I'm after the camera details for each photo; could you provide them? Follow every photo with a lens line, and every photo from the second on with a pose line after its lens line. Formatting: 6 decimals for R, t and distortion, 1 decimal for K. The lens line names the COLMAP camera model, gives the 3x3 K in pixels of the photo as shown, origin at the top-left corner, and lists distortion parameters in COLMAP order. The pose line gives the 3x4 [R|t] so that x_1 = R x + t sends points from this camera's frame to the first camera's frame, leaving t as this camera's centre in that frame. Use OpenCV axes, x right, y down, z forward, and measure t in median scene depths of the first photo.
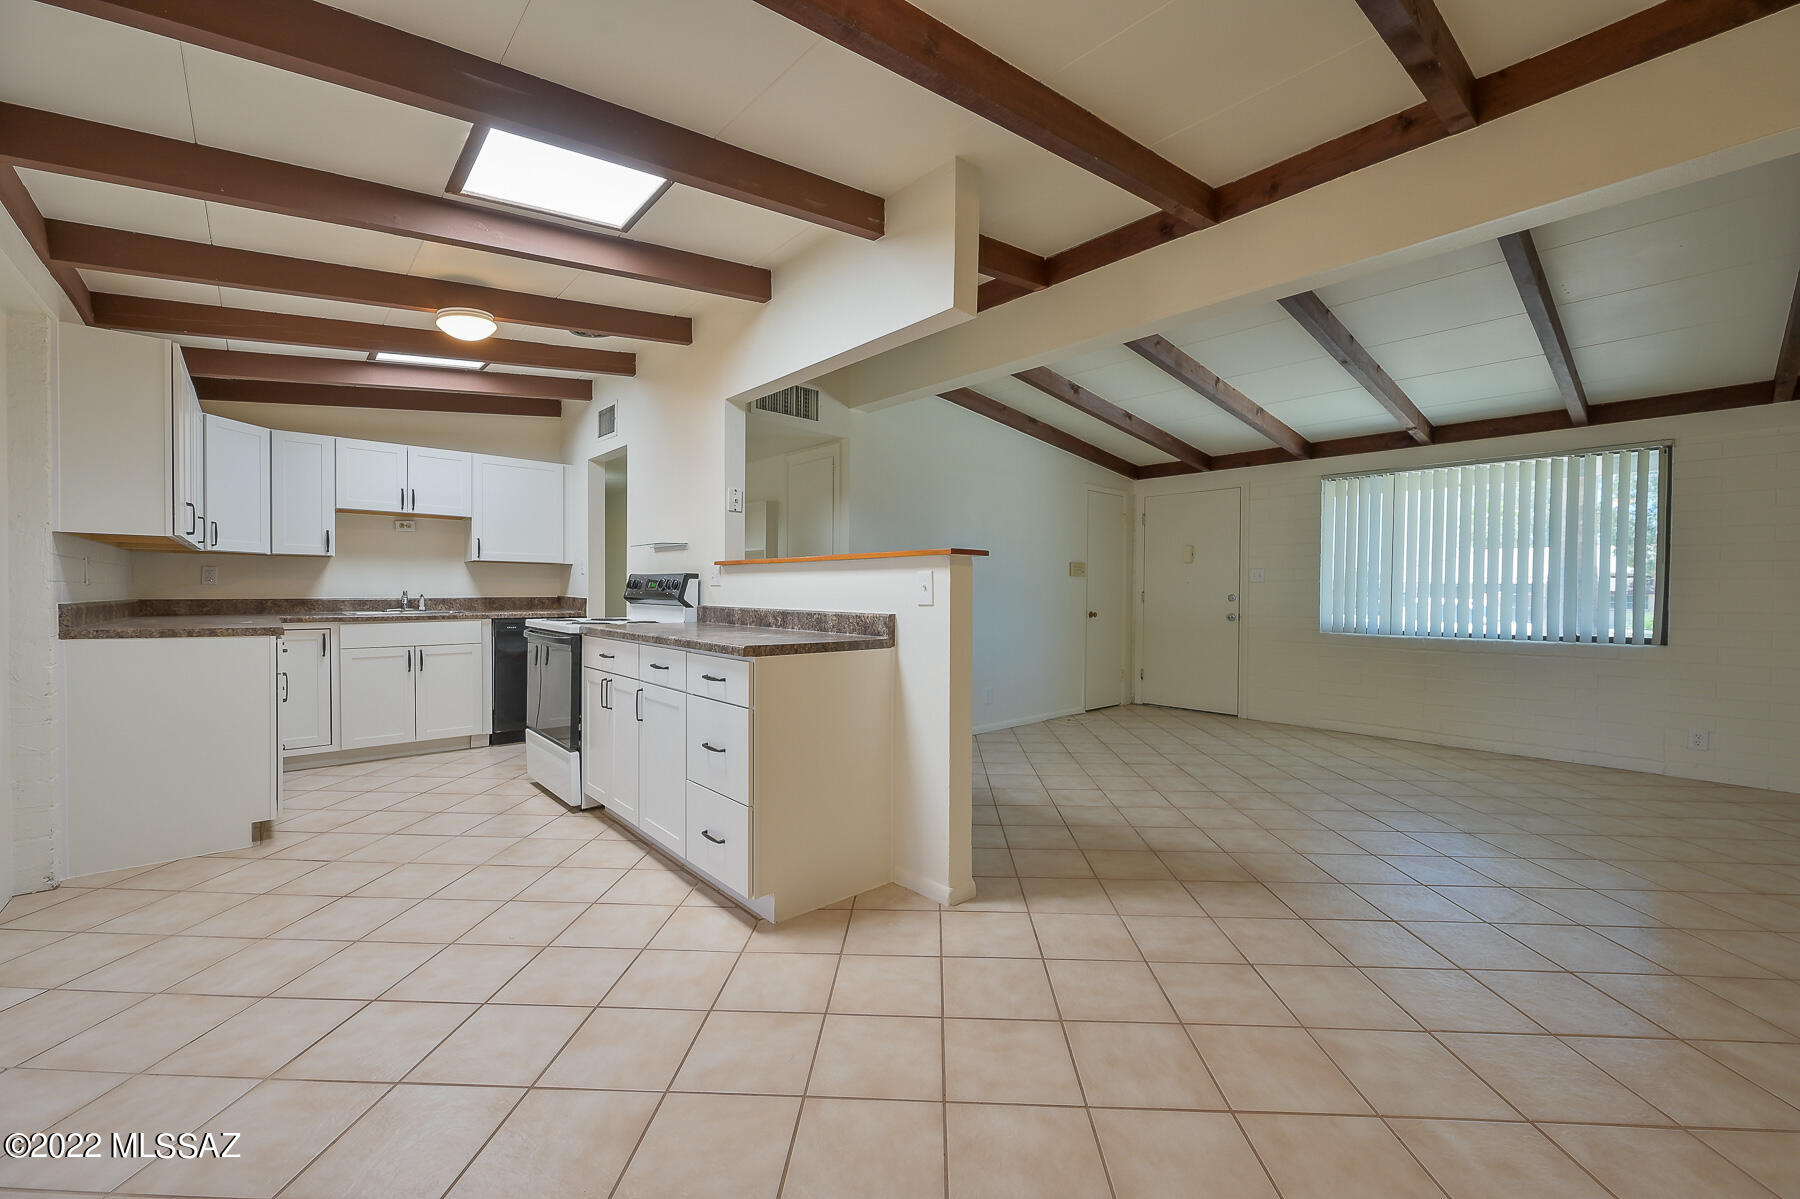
lens RADIAL K [[707.2, 0, 902.9], [0, 707.2, 603.2], [0, 0, 1]] dist [-0.001332, 0.000374]
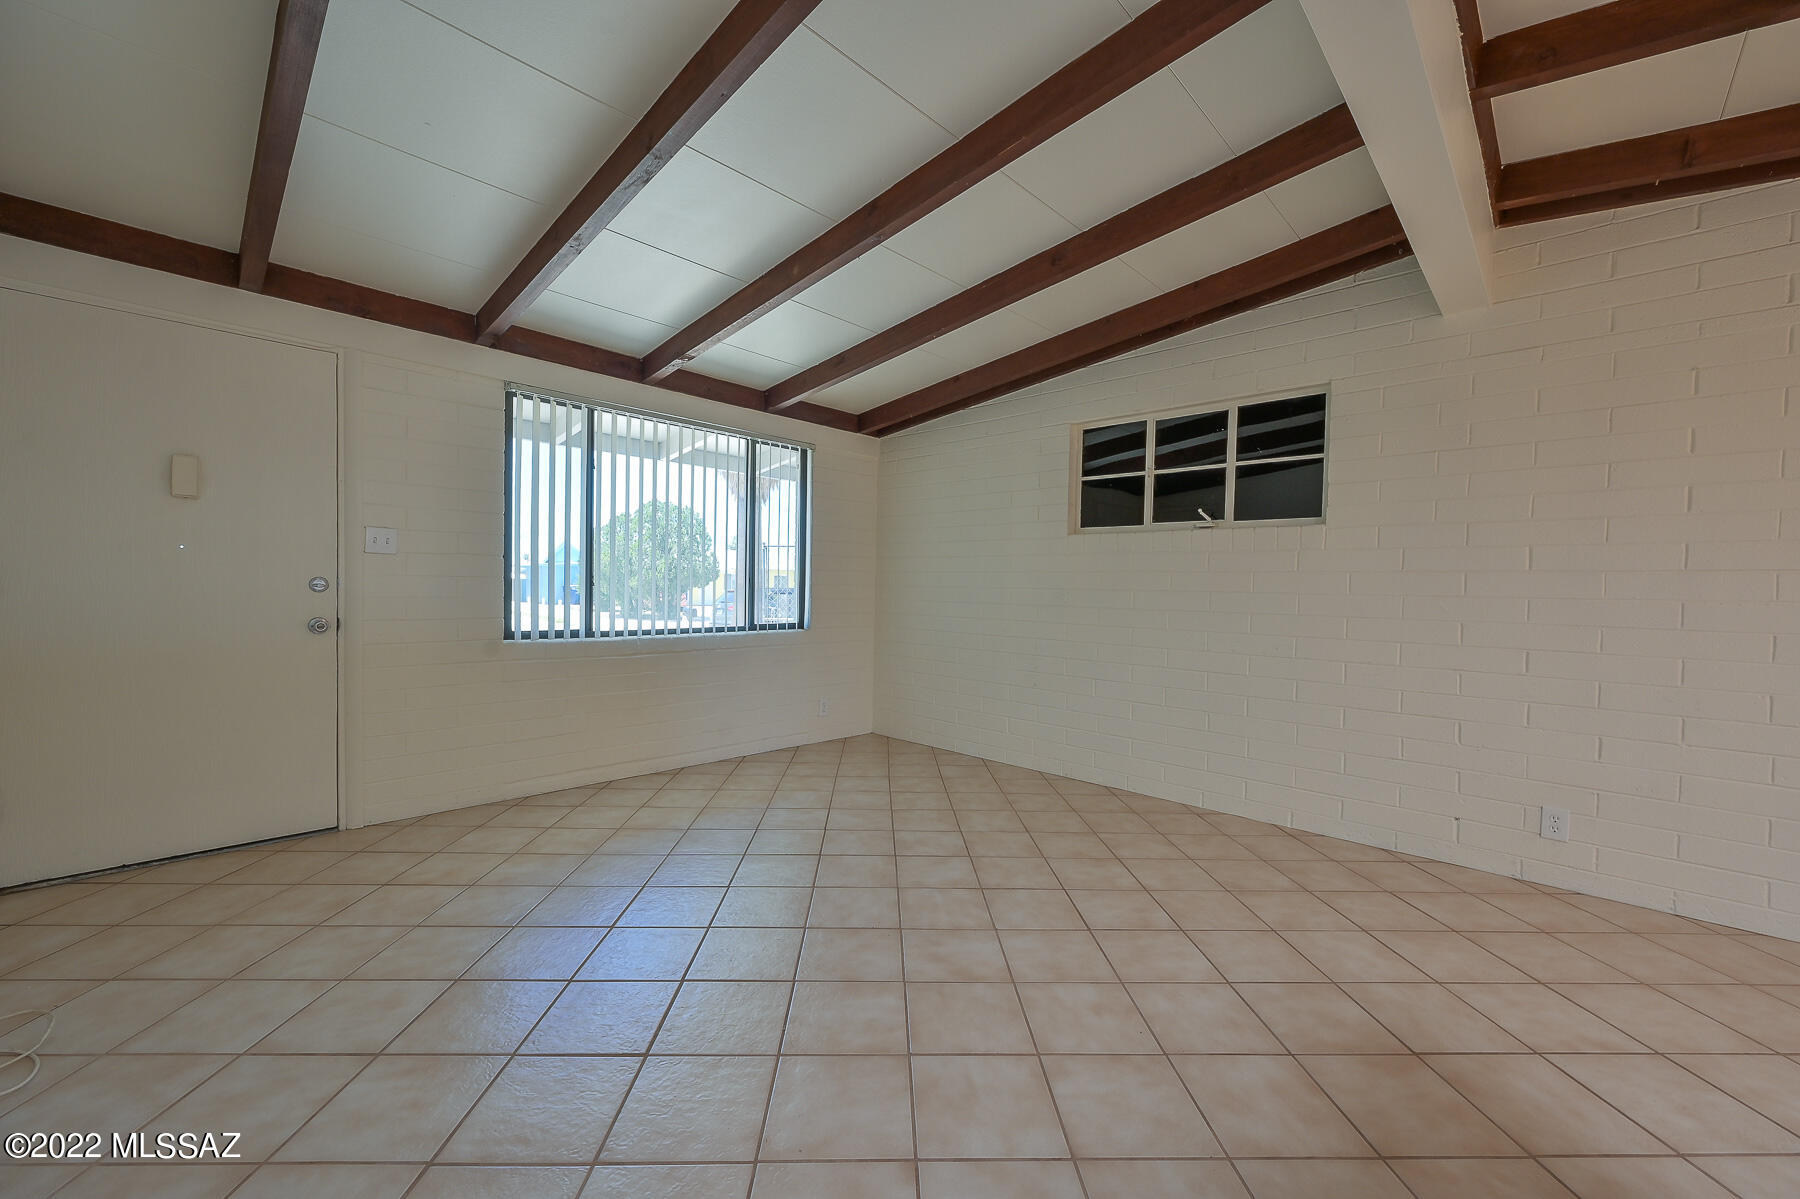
lens RADIAL K [[707.2, 0, 902.4], [0, 707.2, 604.1], [0, 0, 1]] dist [-0.001332, 0.000374]
pose [[-0.073114, -0.031166, 0.996837, -0.047801], [-0.003421, 0.999514, 0.030999, -0.015212], [-0.997318, -0.001144, -0.073185, 0.926858]]
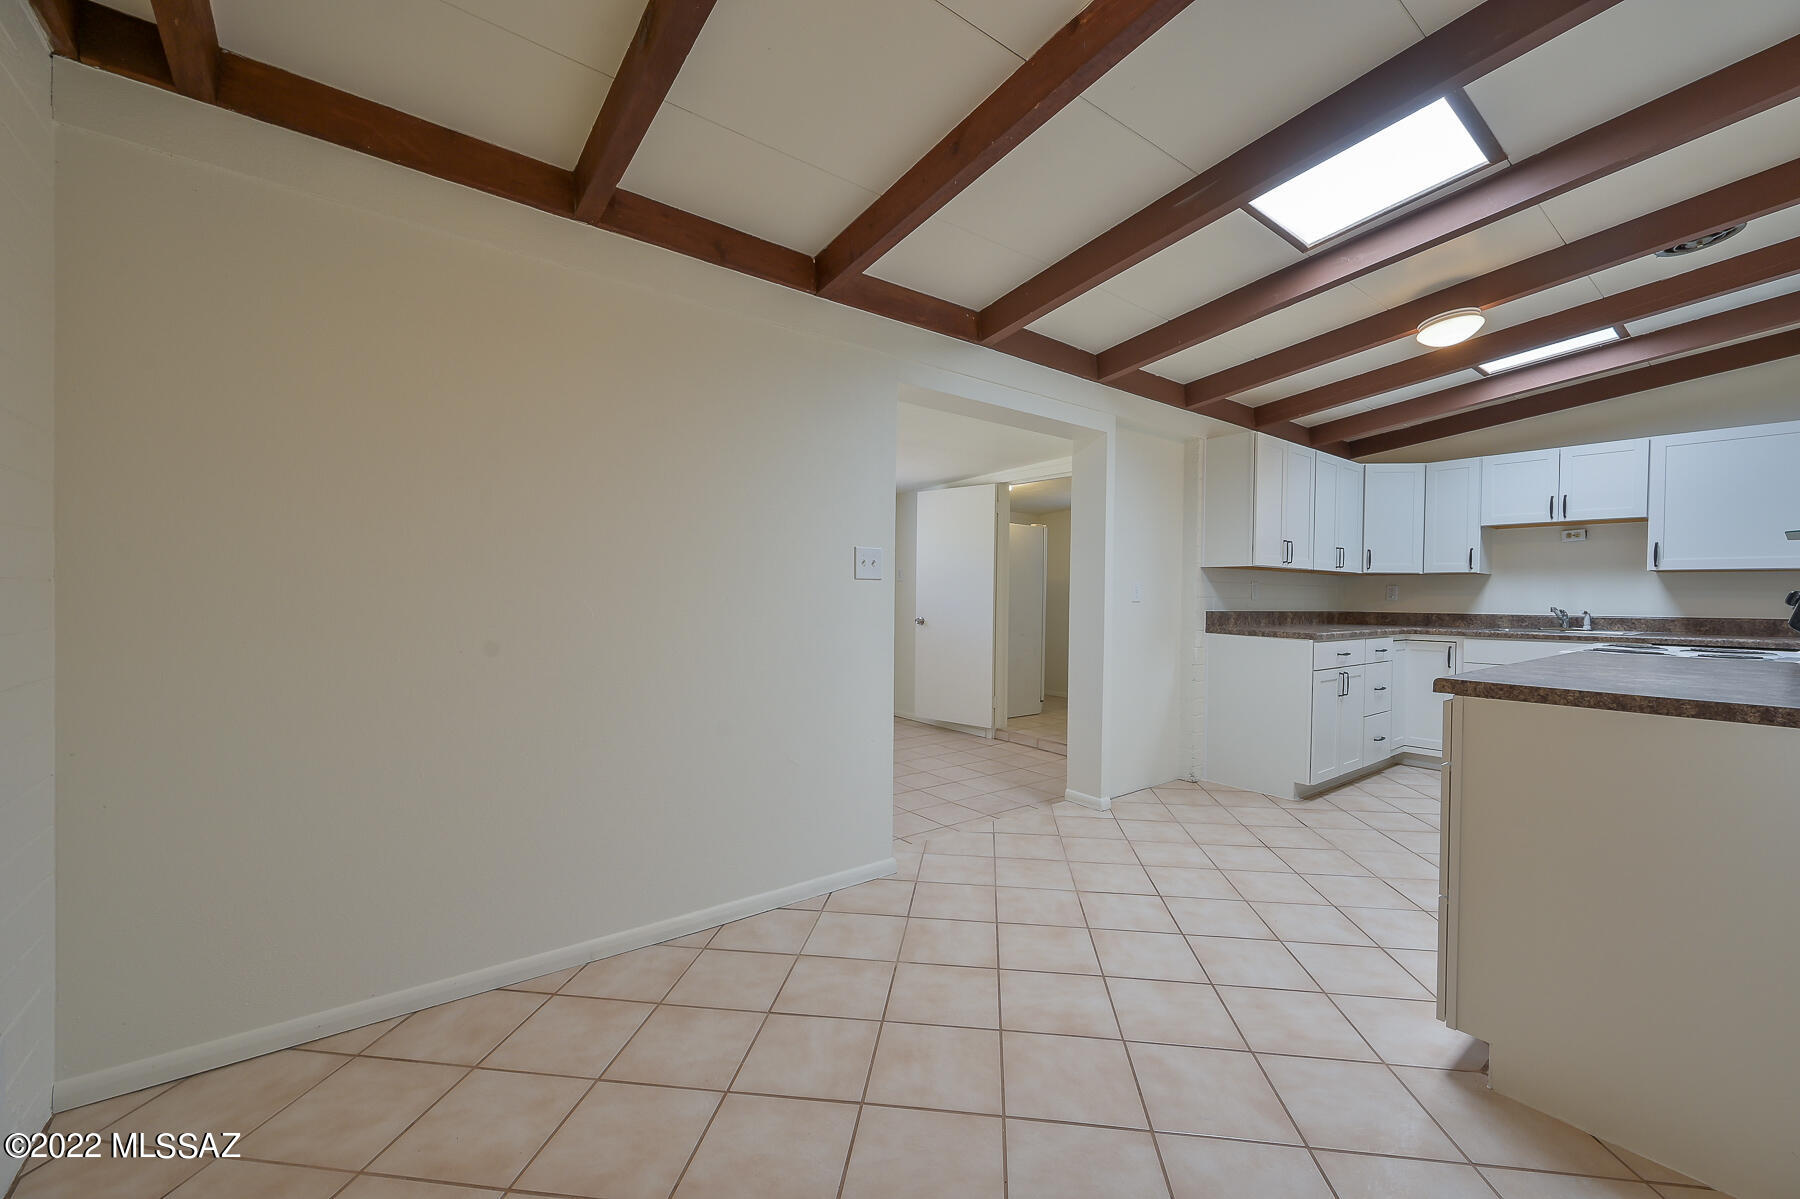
lens RADIAL K [[707.2, 0, 901.0], [0, 707.2, 604.7], [0, 0, 1]] dist [-0.001332, 0.000374]
pose [[-0.077842, 0.005448, -0.996951, 0.293815], [-0.029747, 0.999527, 0.007785, -0.003332], [0.996522, 0.030262, -0.077643, 0.252269]]
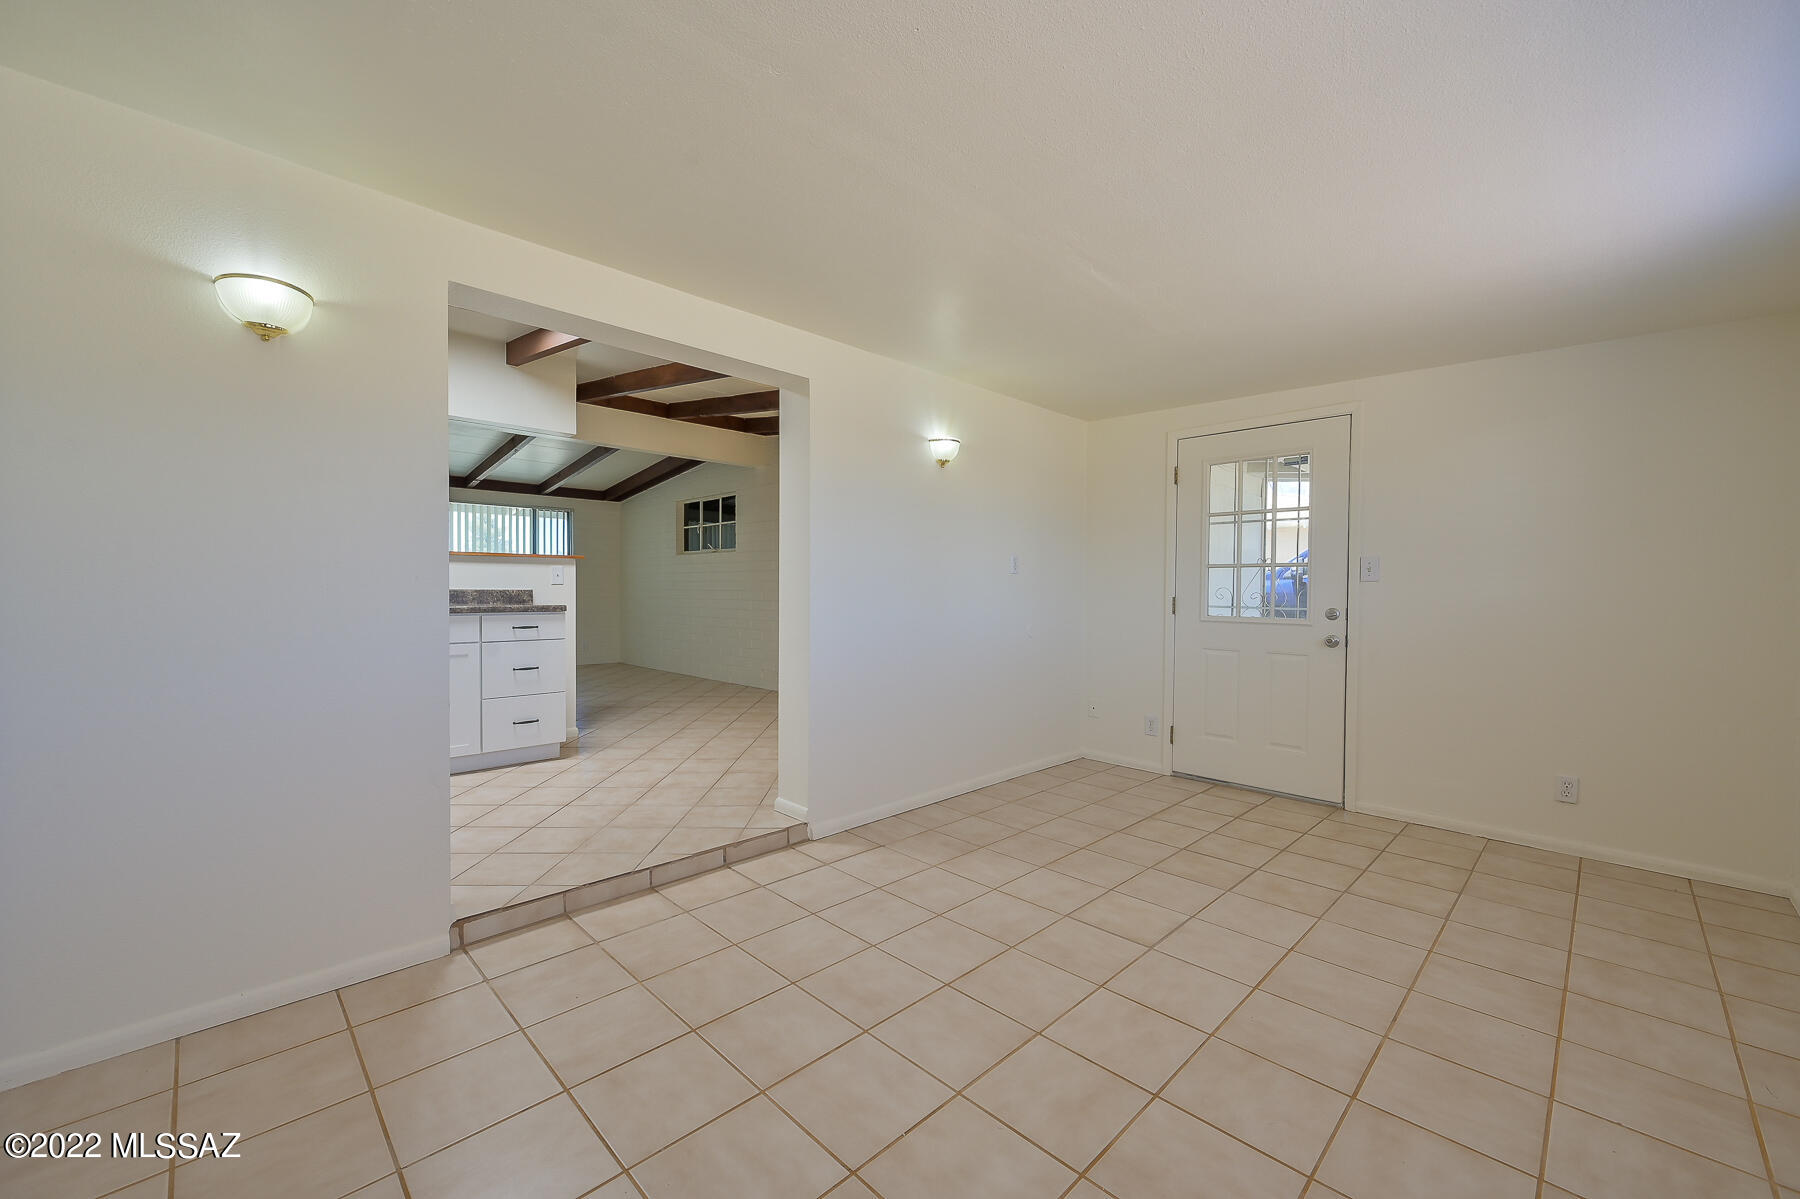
lens RADIAL K [[707.2, 0, 903.9], [0, 707.2, 610.9], [0, 0, 1]] dist [-0.001332, 0.000374]
pose [[-0.048118, -0.038331, 0.998106, -1.101461], [0.013809, 0.999142, 0.039036, 0.007407], [-0.998746, 0.015661, -0.047547, 0.099958]]
